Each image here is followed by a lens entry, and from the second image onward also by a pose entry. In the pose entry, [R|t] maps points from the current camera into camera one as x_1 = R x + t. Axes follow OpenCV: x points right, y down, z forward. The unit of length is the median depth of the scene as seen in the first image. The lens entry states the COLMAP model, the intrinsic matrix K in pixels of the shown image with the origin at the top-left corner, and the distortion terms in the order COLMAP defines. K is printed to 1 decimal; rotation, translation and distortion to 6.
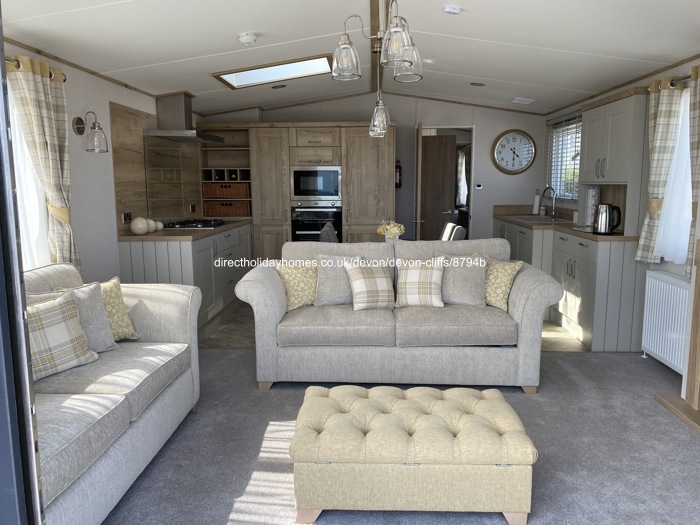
lens RADIAL K [[532.5, 0, 349.8], [0, 532.5, 262.0], [0, 0, 1]] dist [0.044839, -0.006805]
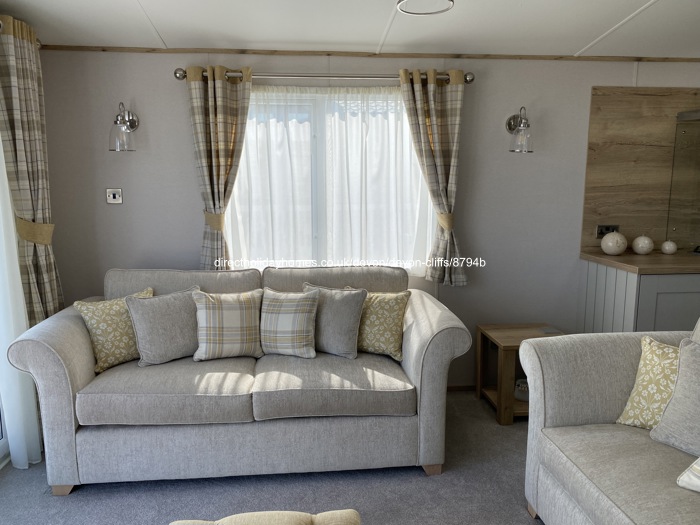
lens RADIAL K [[532.5, 0, 351.1], [0, 532.5, 262.5], [0, 0, 1]] dist [0.044839, -0.006805]
pose [[0.149343, 0.161893, -0.975442, 0.412547], [-0.147647, 0.979097, 0.139894, -0.124138], [0.977700, 0.123129, 0.170125, 0.672945]]
